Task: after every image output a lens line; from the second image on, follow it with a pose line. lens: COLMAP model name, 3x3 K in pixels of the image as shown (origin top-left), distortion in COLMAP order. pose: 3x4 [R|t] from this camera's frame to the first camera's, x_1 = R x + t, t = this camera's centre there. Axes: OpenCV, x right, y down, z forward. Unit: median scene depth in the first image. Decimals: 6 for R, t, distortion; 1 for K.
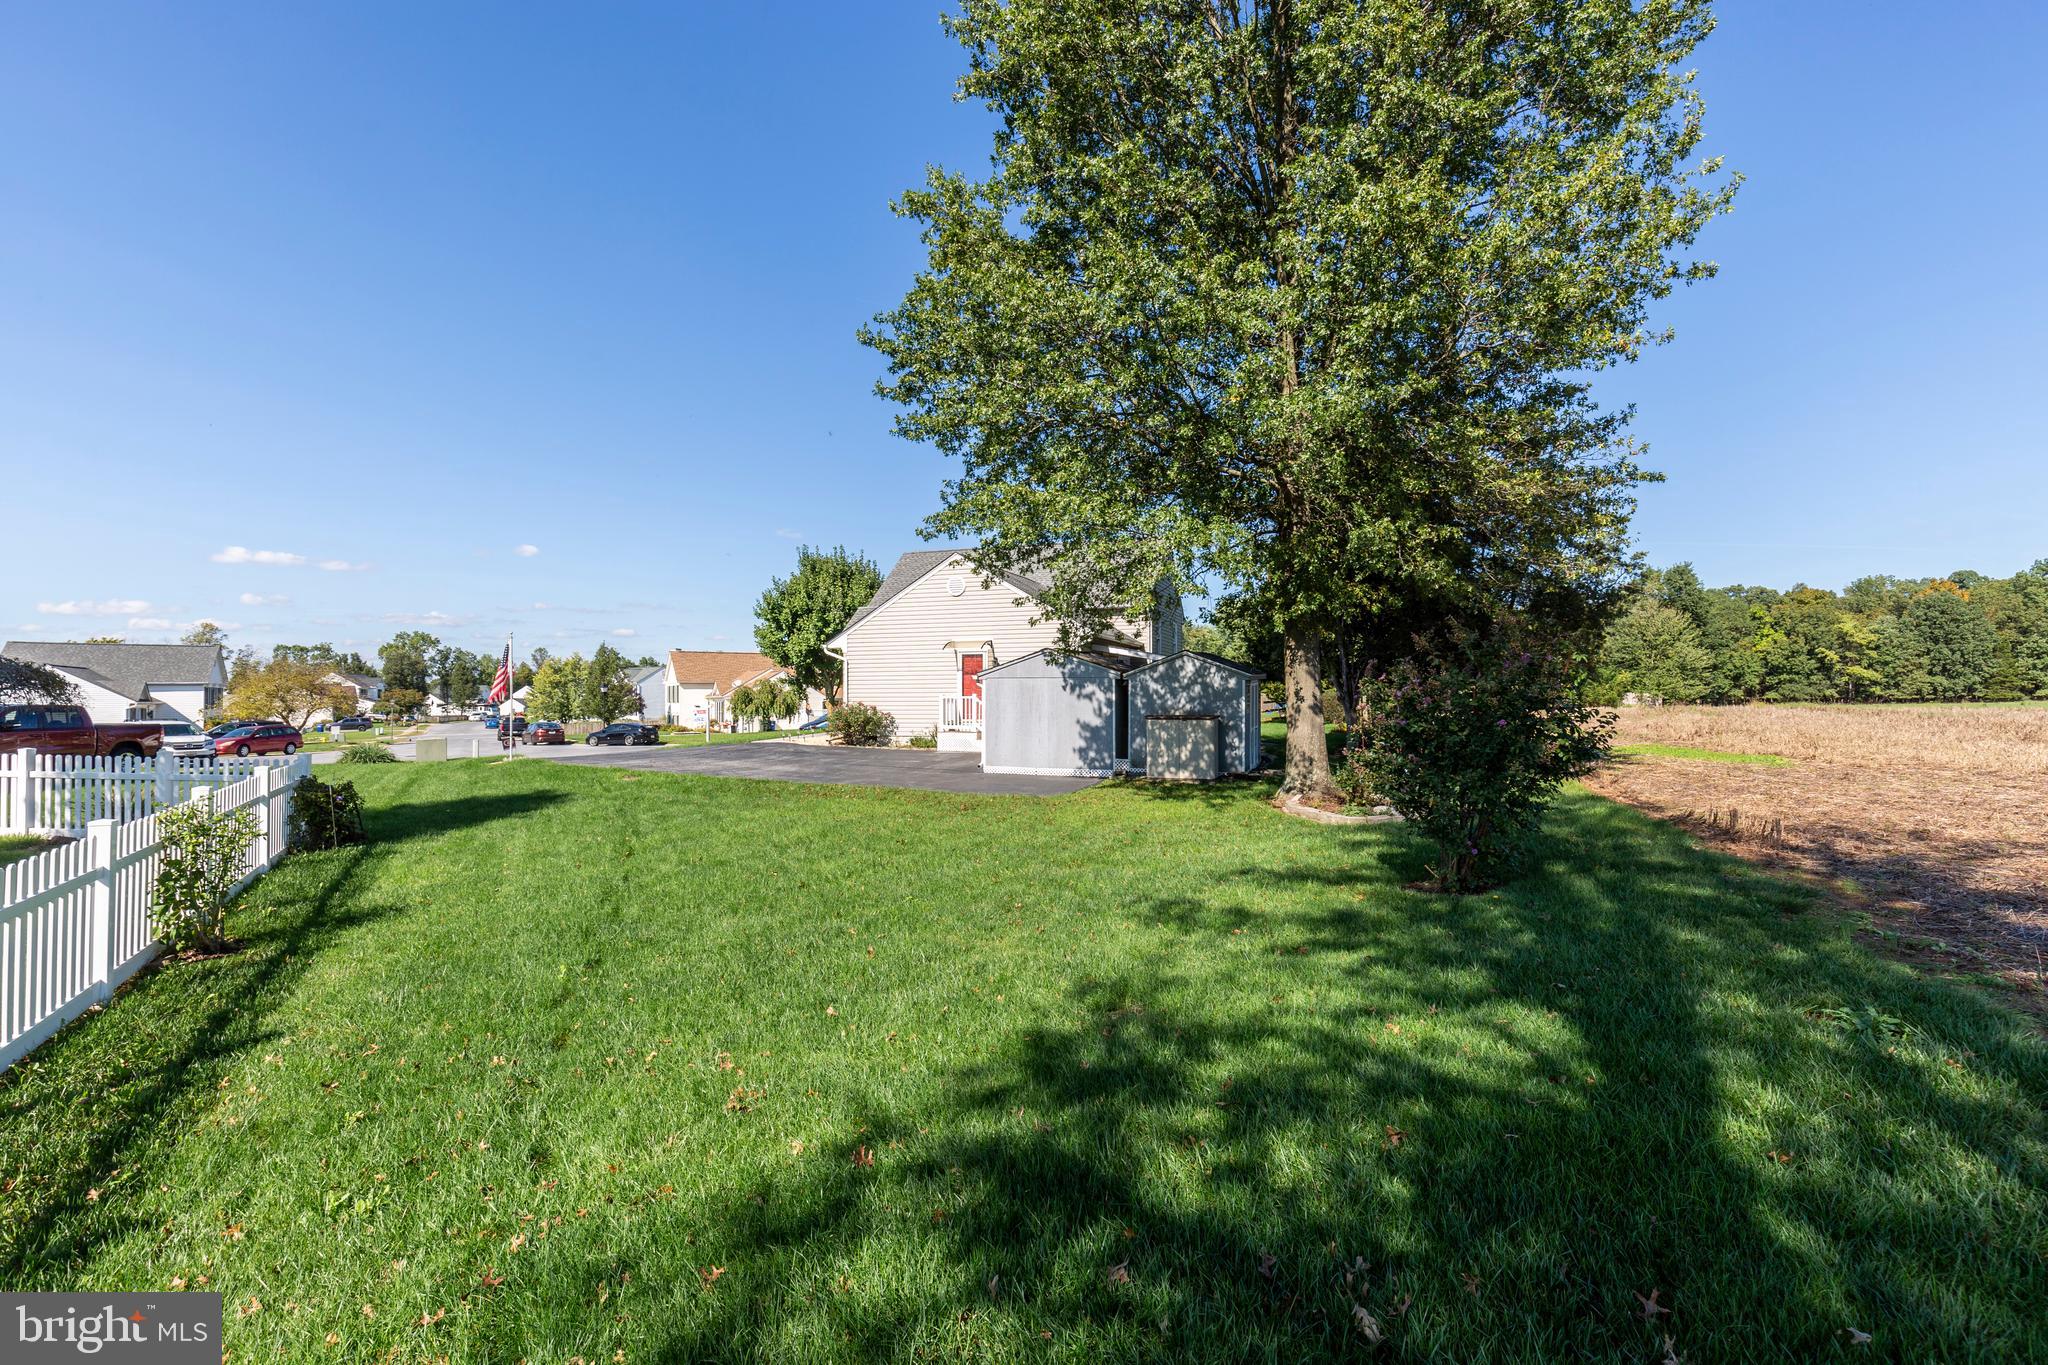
lens RADIAL K [[924.6, 0, 1015.5], [0, 924.6, 686.5], [0, 0, 1]] dist [0.020014, -0.000174]
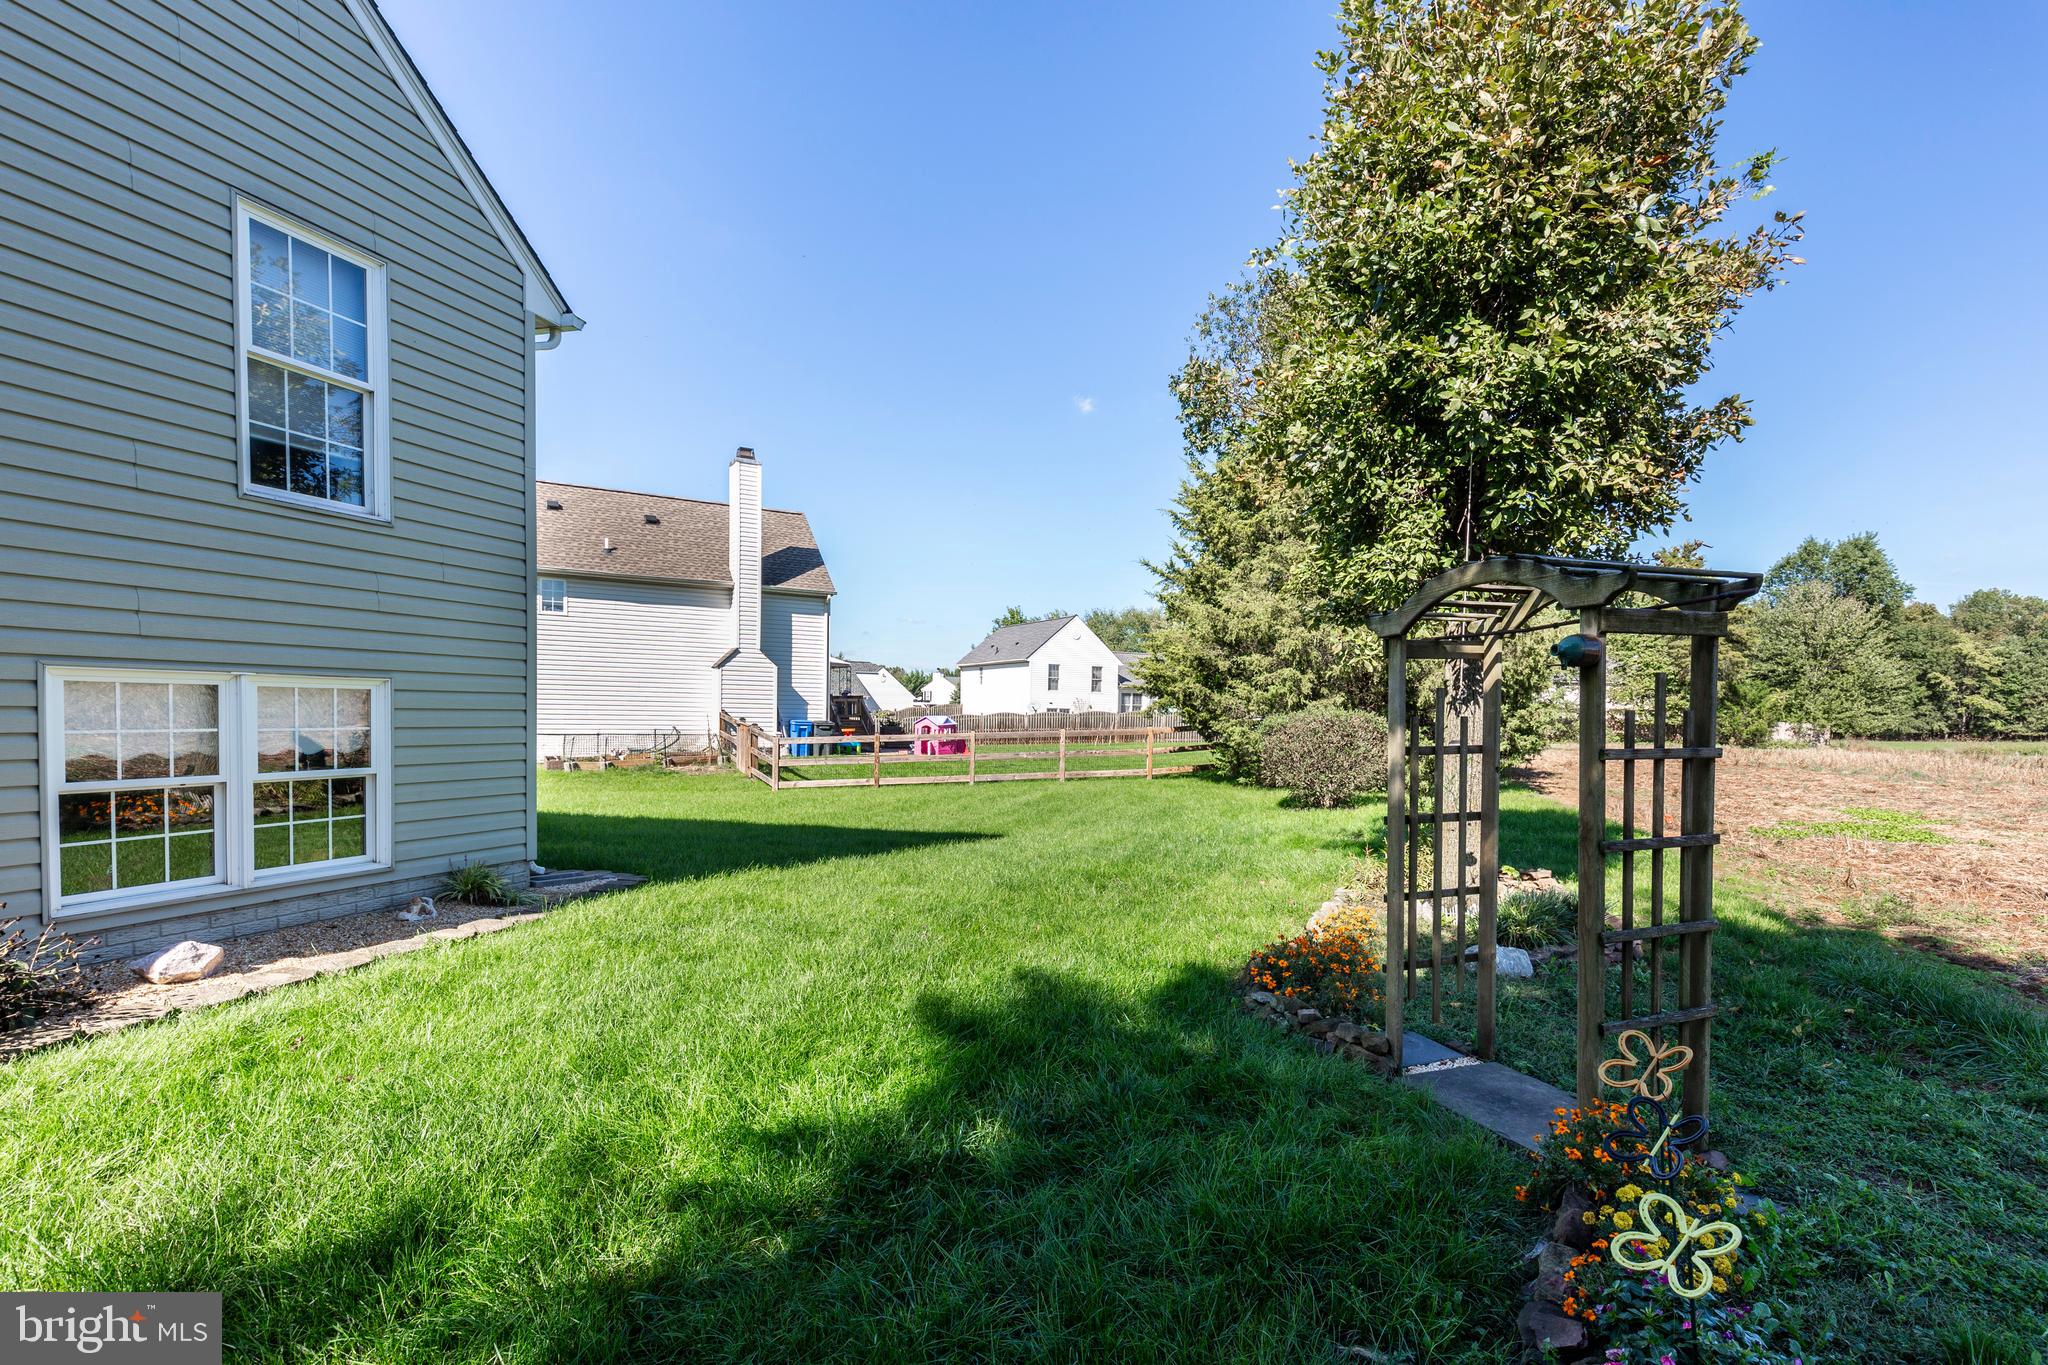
lens RADIAL K [[943.6, 0, 1030.5], [0, 943.6, 726.0], [0, 0, 1]] dist [0.014414, -0.000015]
pose [[0.999696, 0.024548, 0.002193, 0.118421], [-0.024602, 0.999255, 0.029730, 0.002202], [-0.001461, -0.029775, 0.999556, 0.323746]]
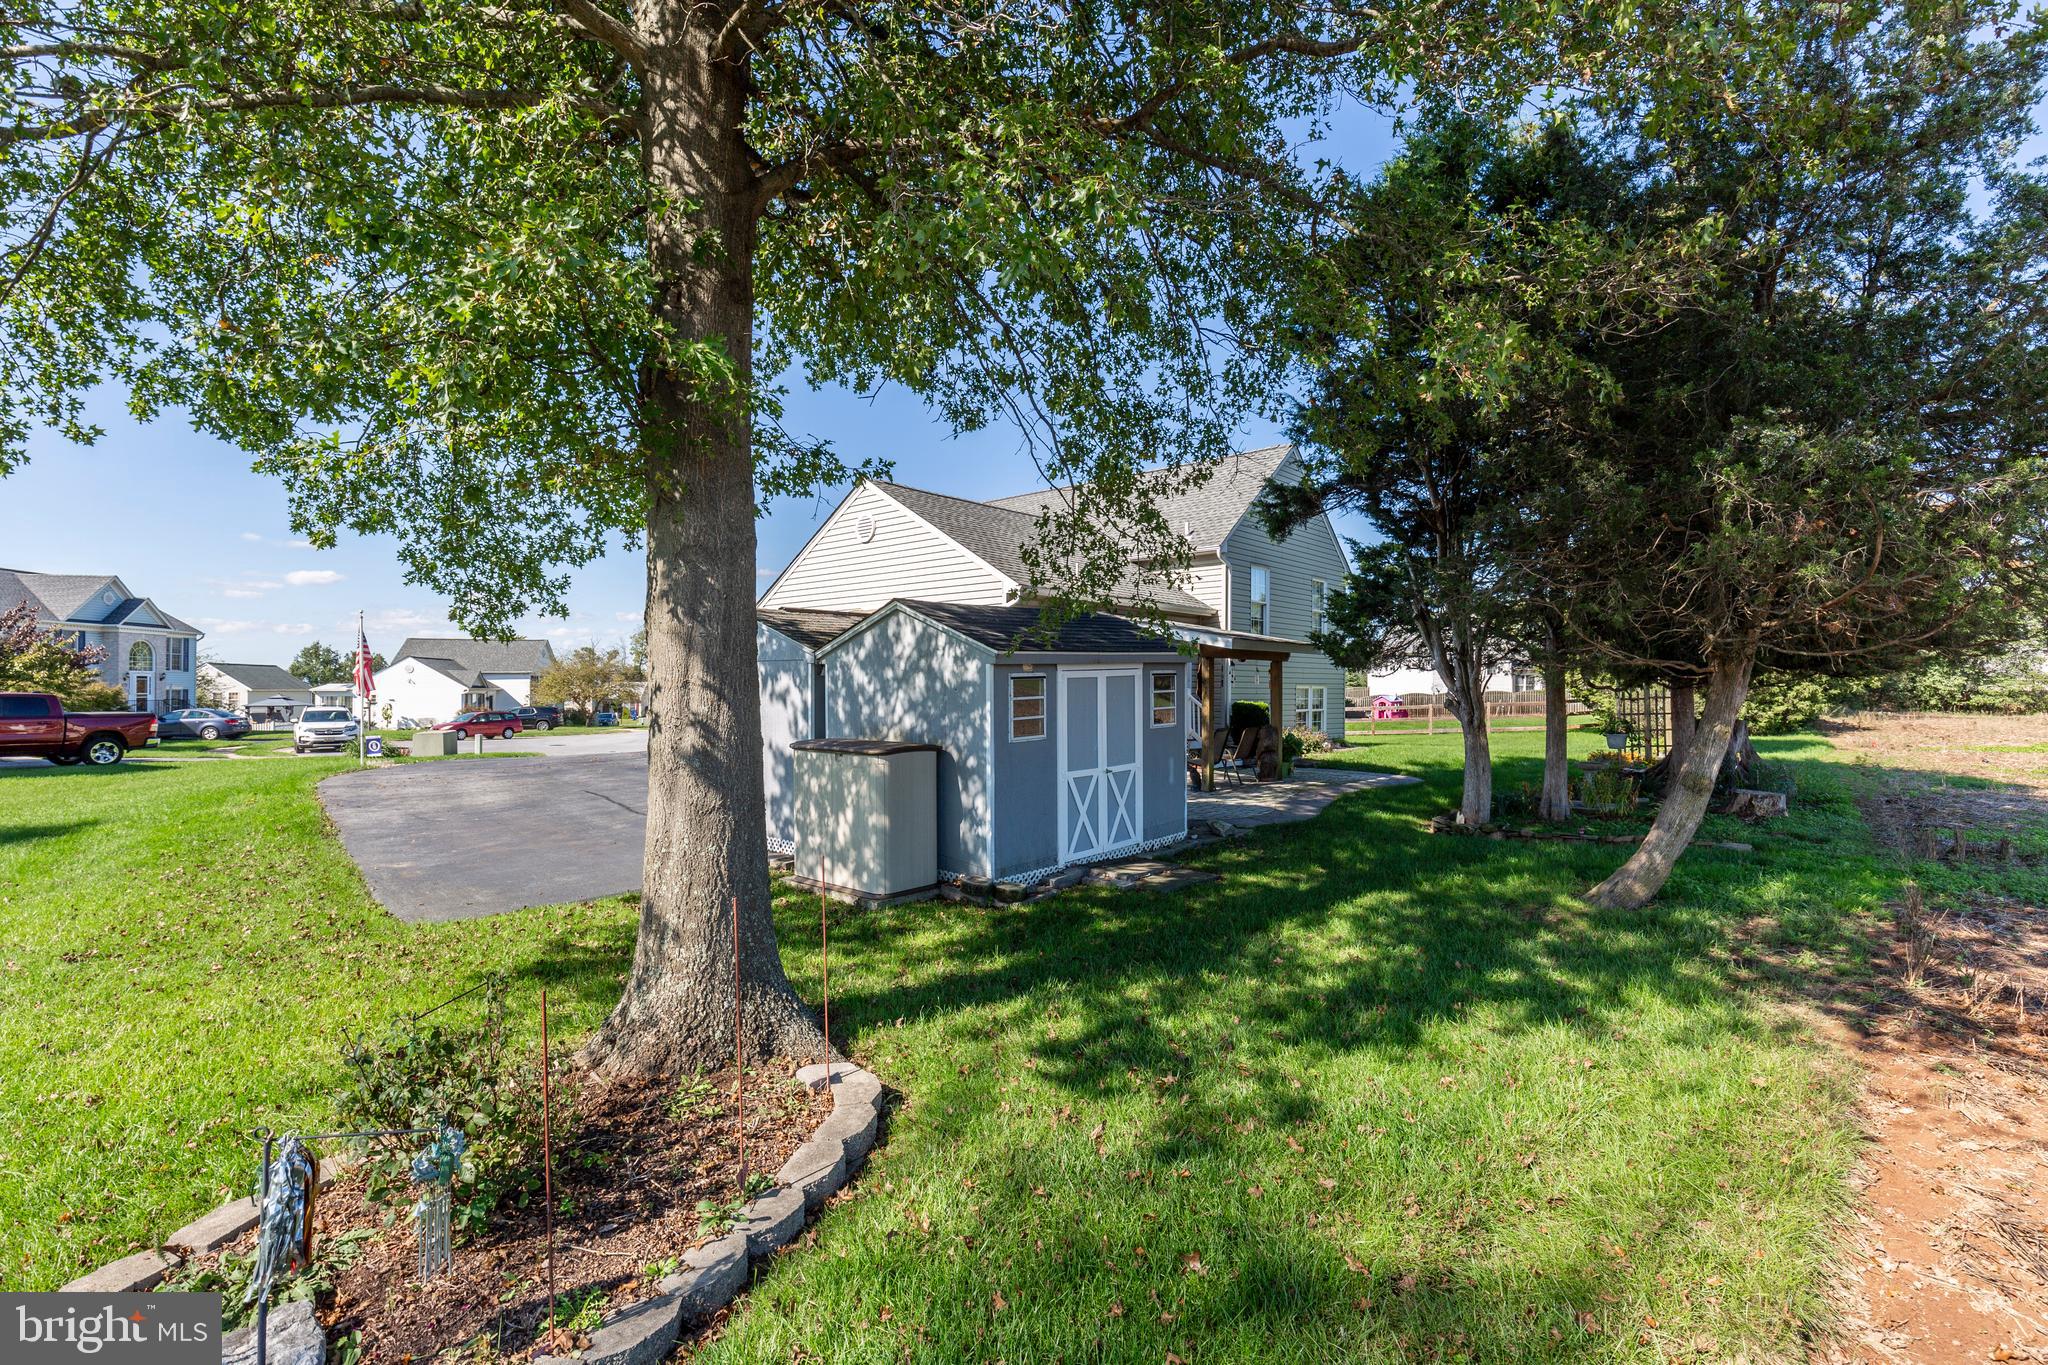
lens RADIAL K [[924.6, 0, 1015.5], [0, 924.6, 686.5], [0, 0, 1]] dist [0.020014, -0.000174]
pose [[0.927791, 0.006716, -0.373040, 0.088767], [-0.002824, 0.999936, 0.010980, -0.000191], [0.373090, -0.009134, 0.927750, 0.130375]]
